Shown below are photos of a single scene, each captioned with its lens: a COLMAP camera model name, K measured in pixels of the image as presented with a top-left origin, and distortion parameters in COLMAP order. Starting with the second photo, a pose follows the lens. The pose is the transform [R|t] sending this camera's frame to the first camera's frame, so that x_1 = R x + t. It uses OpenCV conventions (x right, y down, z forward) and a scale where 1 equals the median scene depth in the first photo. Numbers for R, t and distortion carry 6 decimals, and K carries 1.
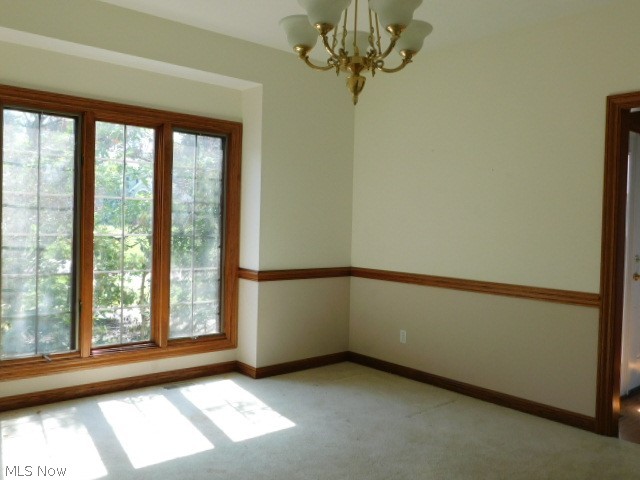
lens RADIAL K [[560.9, 0, 319.5], [0, 560.9, 241.8], [0, 0, 1]] dist [0.003089, 0.005789]
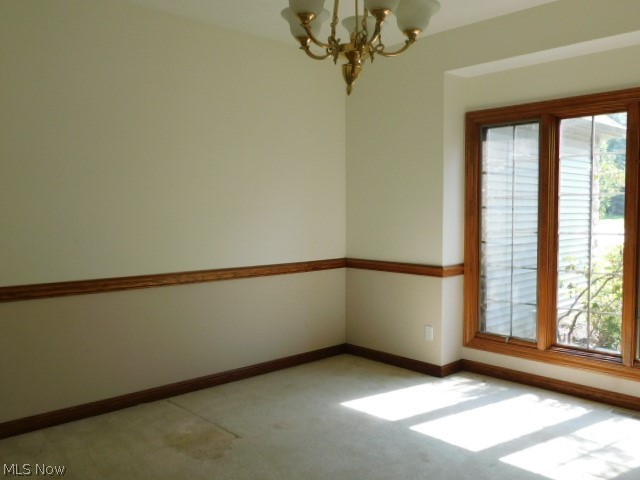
lens RADIAL K [[560.9, 0, 319.5], [0, 560.9, 237.3], [0, 0, 1]] dist [0.003089, 0.005789]
pose [[0.059290, 0.014000, -0.998143, 0.605095], [-0.032488, 0.999399, 0.012087, -0.002548], [0.997712, 0.031711, 0.059709, 0.532150]]
